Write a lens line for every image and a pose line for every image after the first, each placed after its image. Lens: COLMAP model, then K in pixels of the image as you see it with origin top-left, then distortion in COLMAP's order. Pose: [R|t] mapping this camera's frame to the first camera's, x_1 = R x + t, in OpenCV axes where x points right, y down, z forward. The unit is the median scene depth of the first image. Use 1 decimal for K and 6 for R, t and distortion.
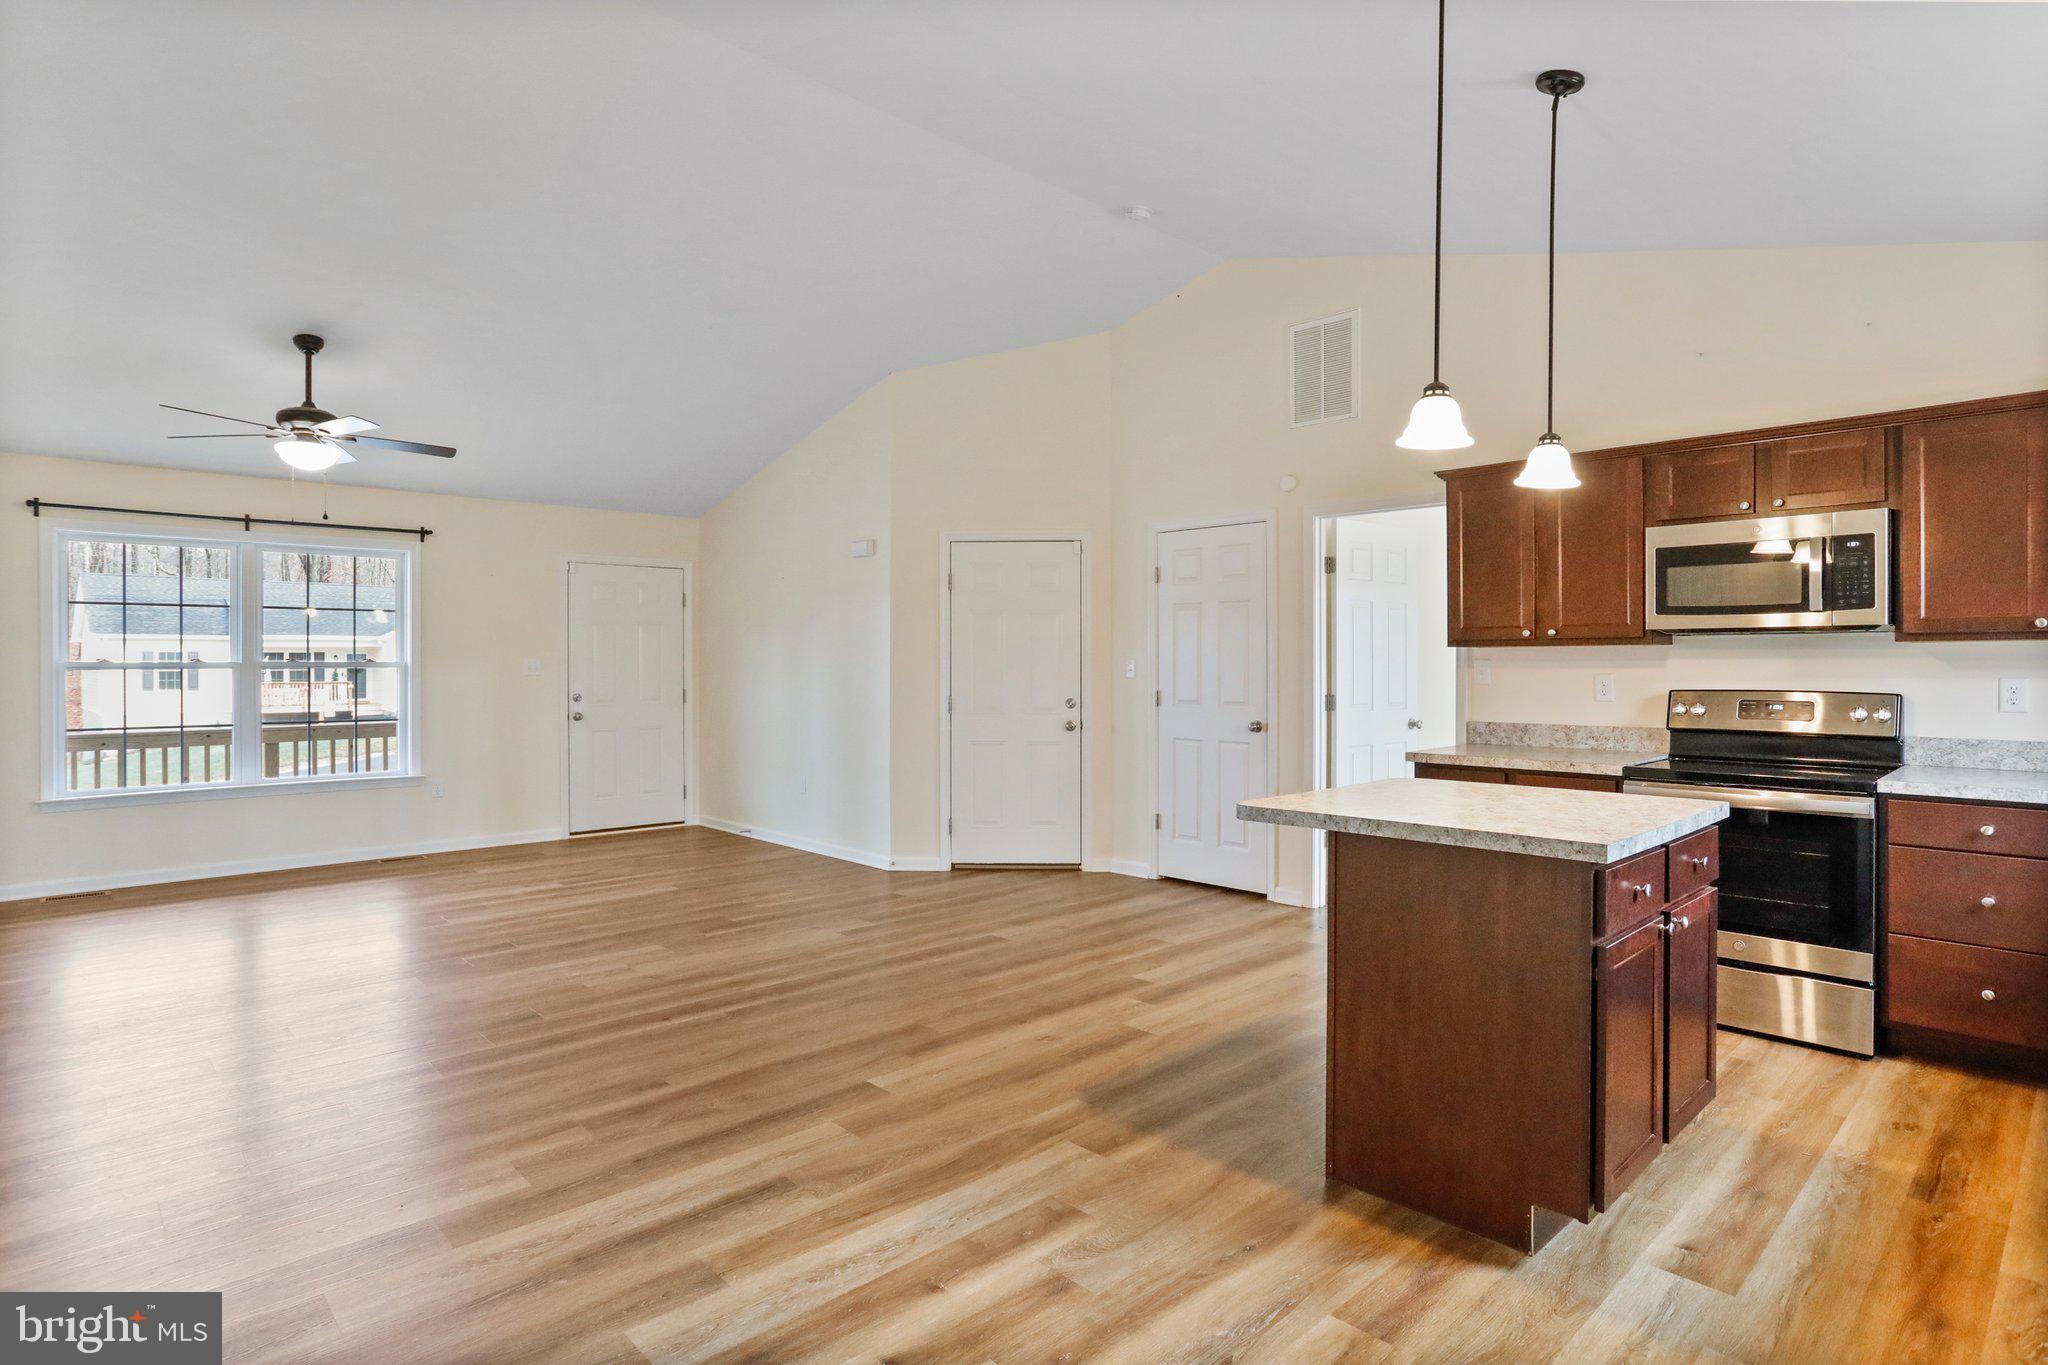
lens RADIAL K [[1089.0, 0, 1030.6], [0, 1089.0, 668.1], [0, 0, 1]] dist [-0.000410, 0.000021]
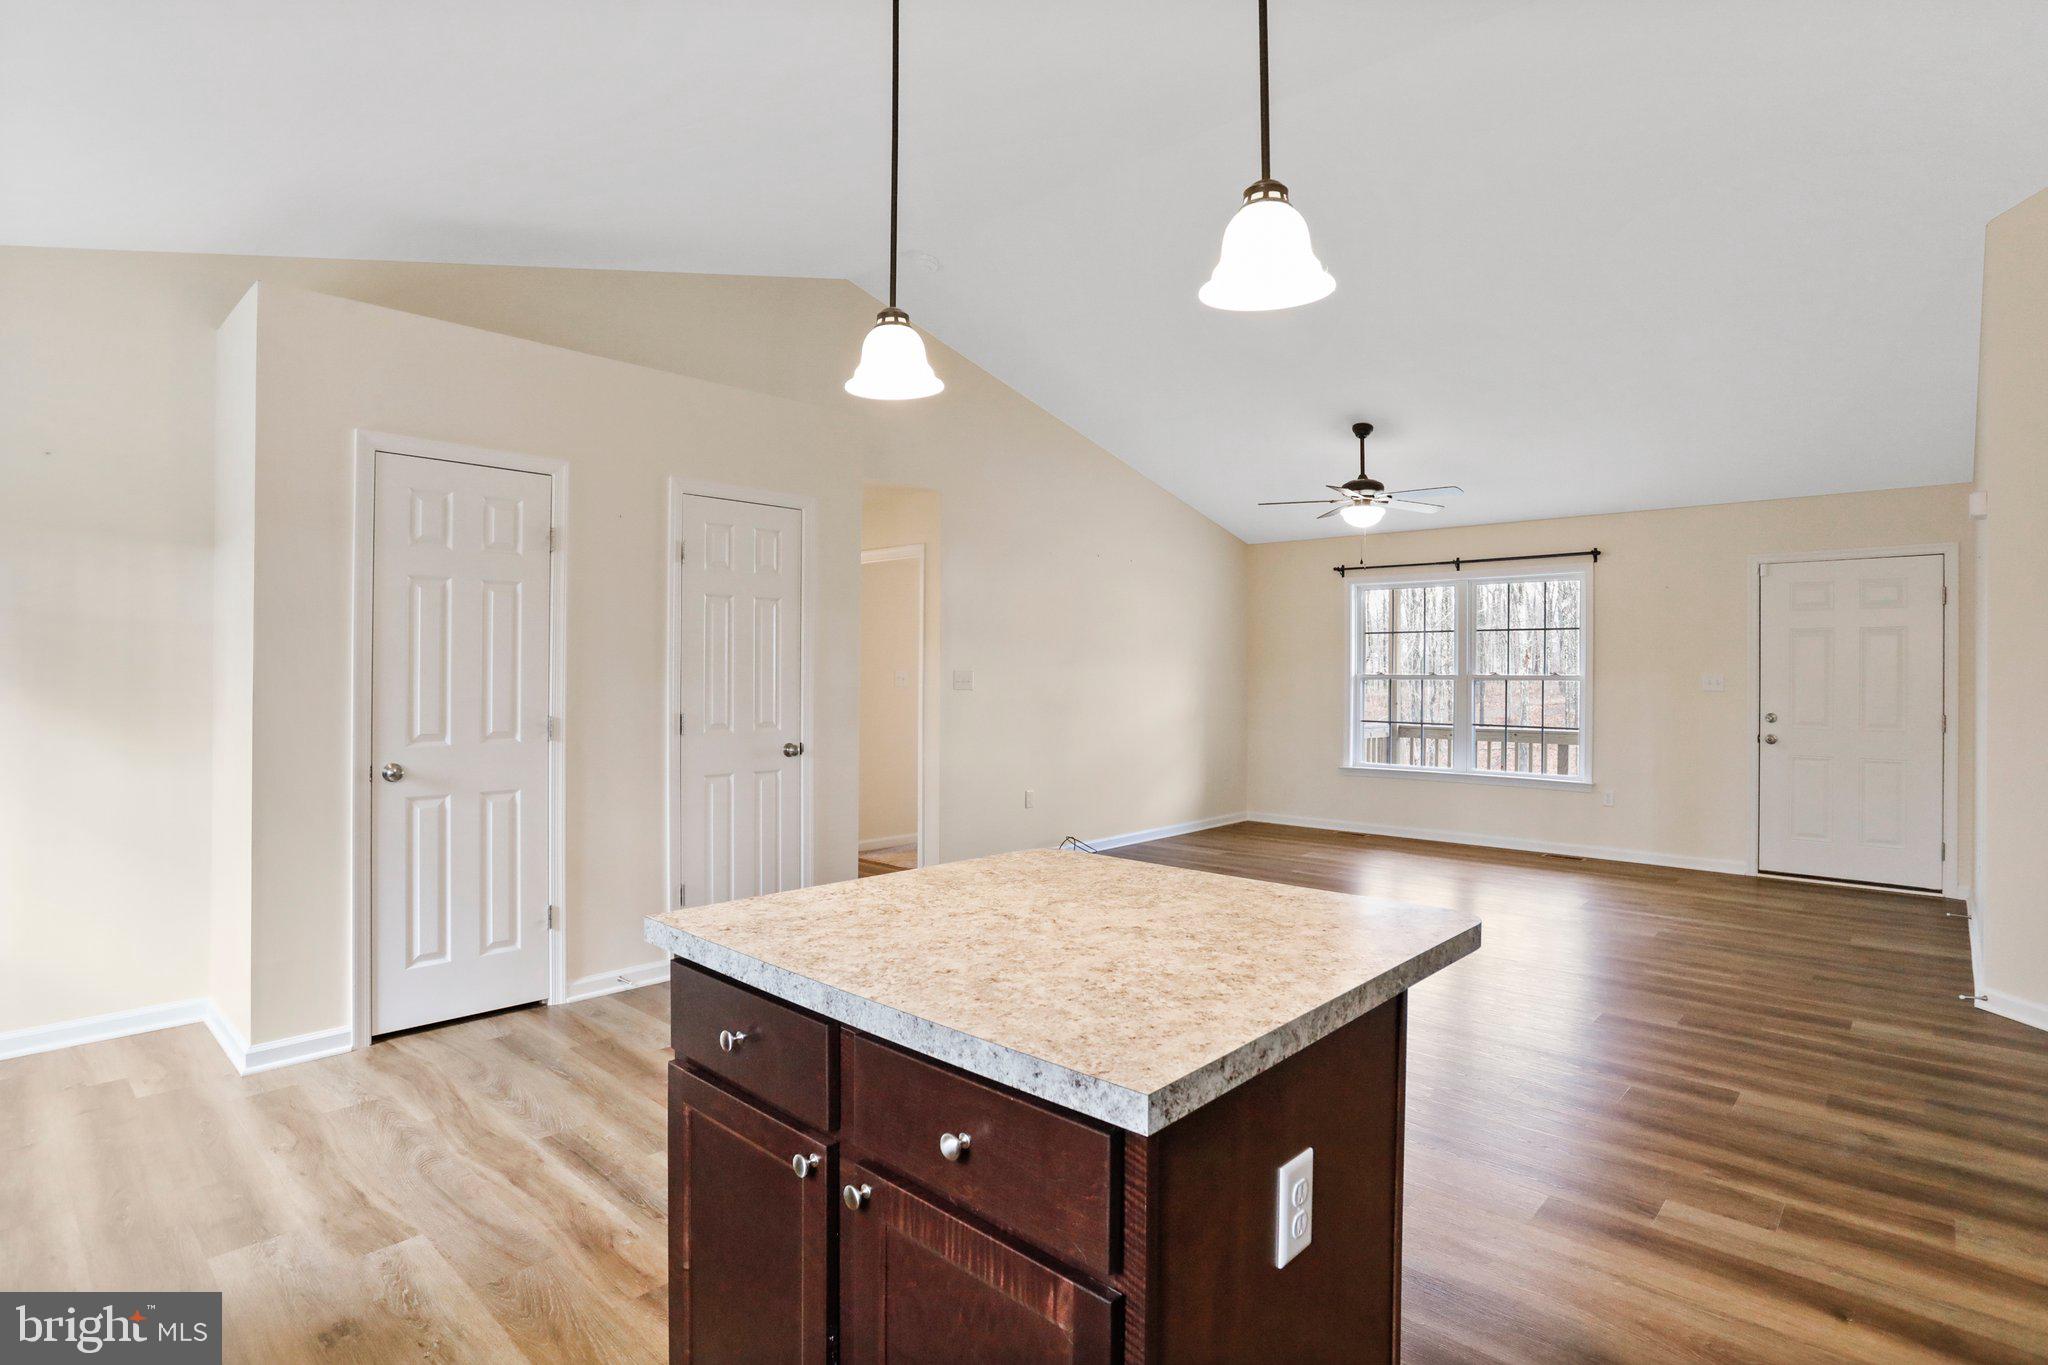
lens RADIAL K [[1028.8, 0, 1026.8], [0, 1028.8, 682.0], [0, 0, 1]] dist [-0.002924, 0.000074]
pose [[0.082297, 0.010354, -0.996554, 0.395354], [-0.010667, 0.999898, 0.009508, -0.003205], [0.996551, 0.009848, 0.082399, 0.373290]]
